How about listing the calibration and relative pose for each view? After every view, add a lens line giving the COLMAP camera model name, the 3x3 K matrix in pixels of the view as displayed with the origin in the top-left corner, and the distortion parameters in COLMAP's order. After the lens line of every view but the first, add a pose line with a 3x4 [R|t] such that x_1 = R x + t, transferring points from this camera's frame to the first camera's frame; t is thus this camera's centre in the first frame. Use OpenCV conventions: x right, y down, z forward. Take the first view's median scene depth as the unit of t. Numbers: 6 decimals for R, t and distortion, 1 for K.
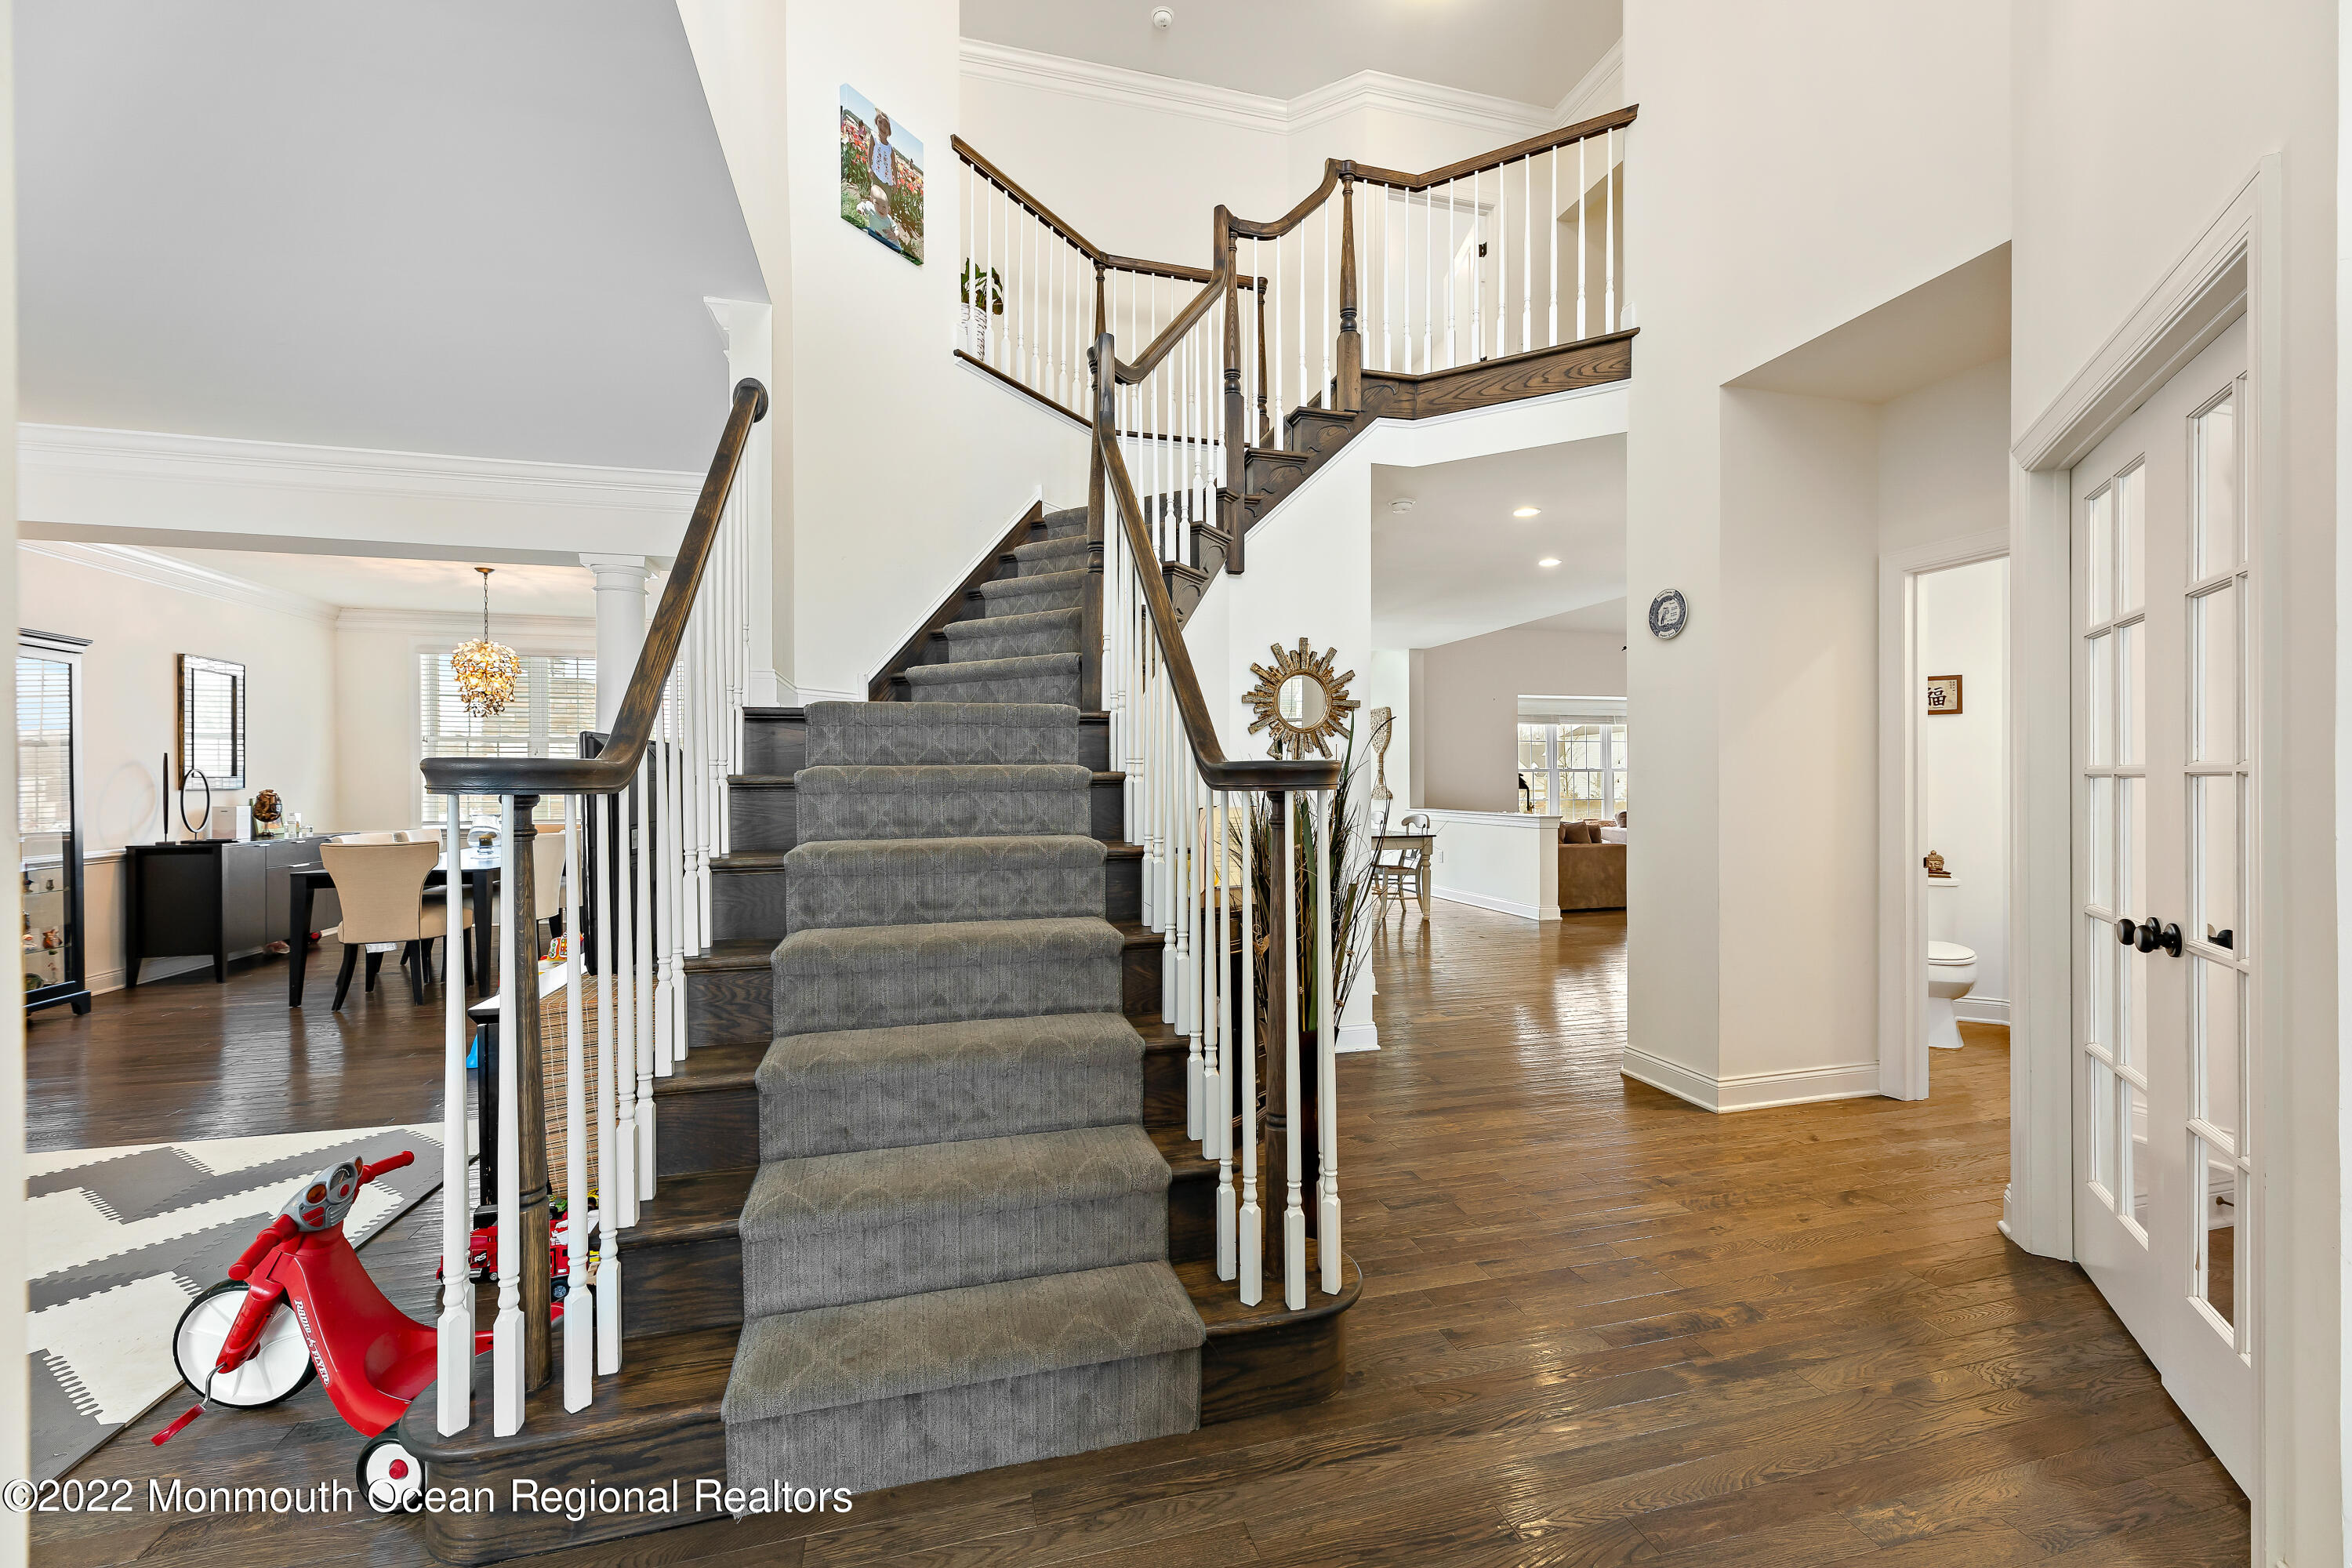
lens RADIAL K [[942.9, 0, 1176.0], [0, 942.9, 784.0], [0, 0, 1]] dist [-0.001142, -0.000063]
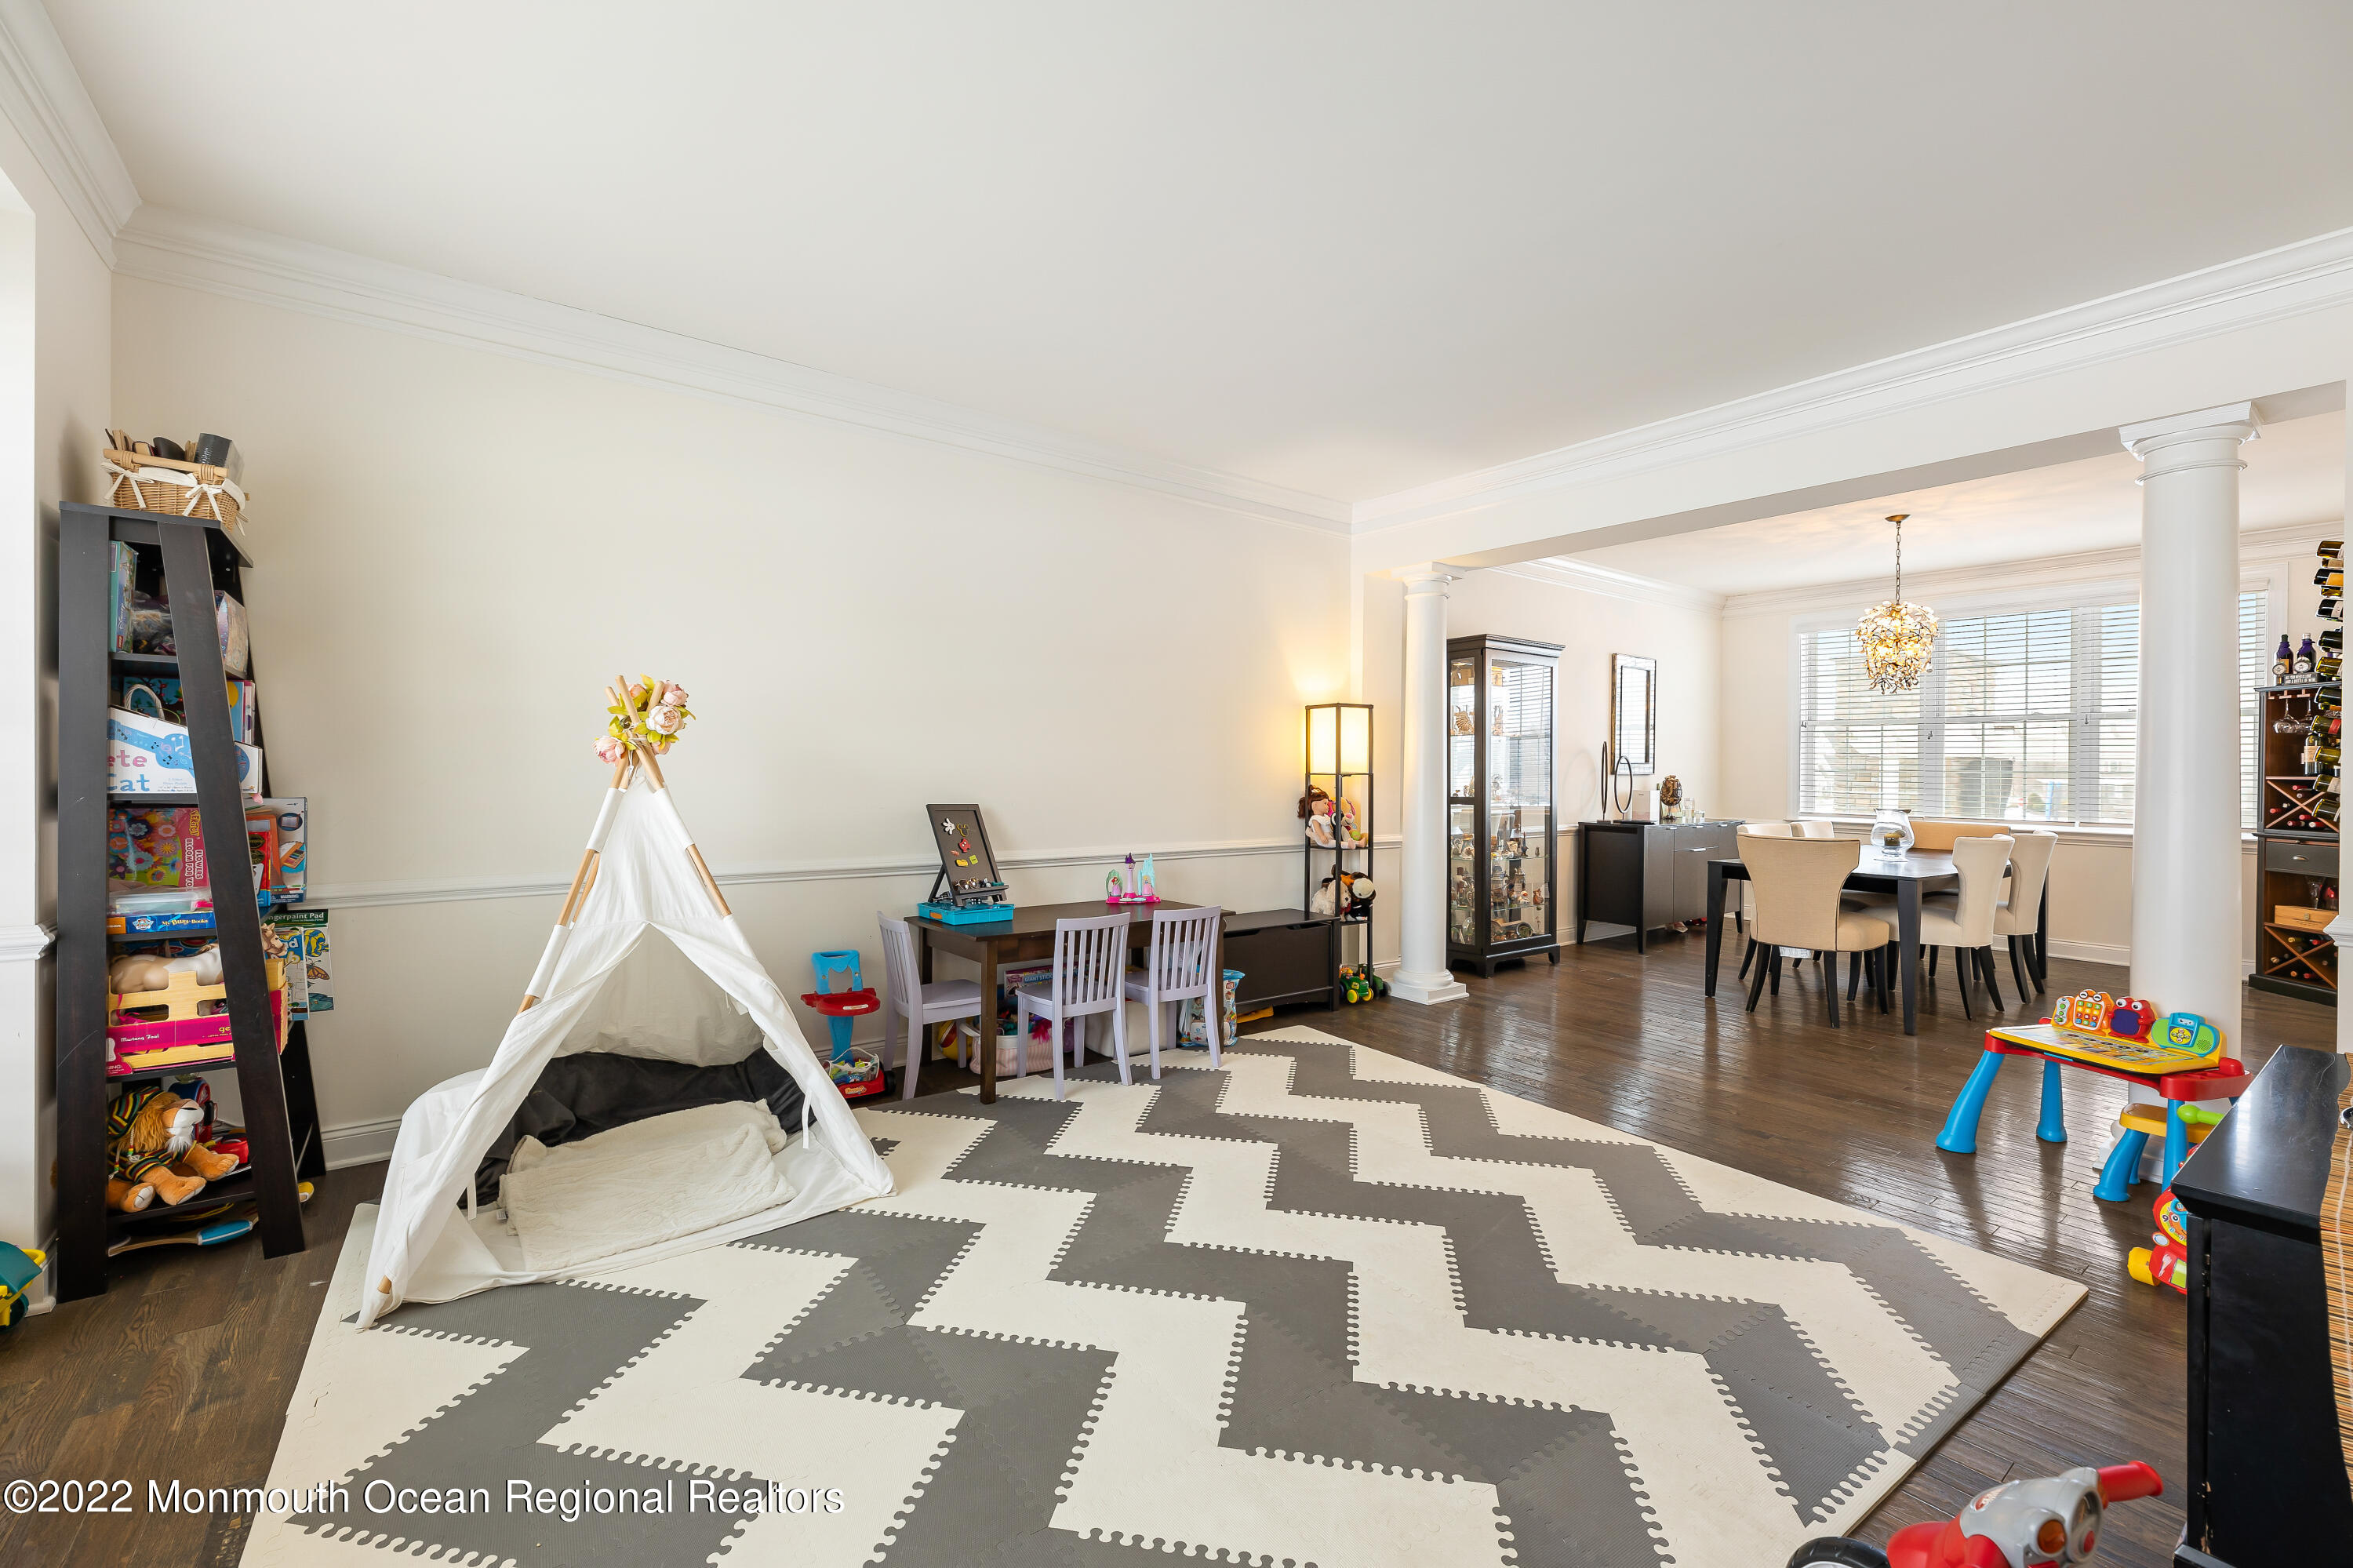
lens RADIAL K [[976.7, 0, 1177.0], [0, 976.7, 763.6], [0, 0, 1]] dist [-0.001577, -0.000149]
pose [[0.364325, 0.005962, -0.931253, -0.168820], [-0.016823, 0.999858, -0.000180, 0.002636], [0.931120, 0.015732, 0.364373, 0.095634]]
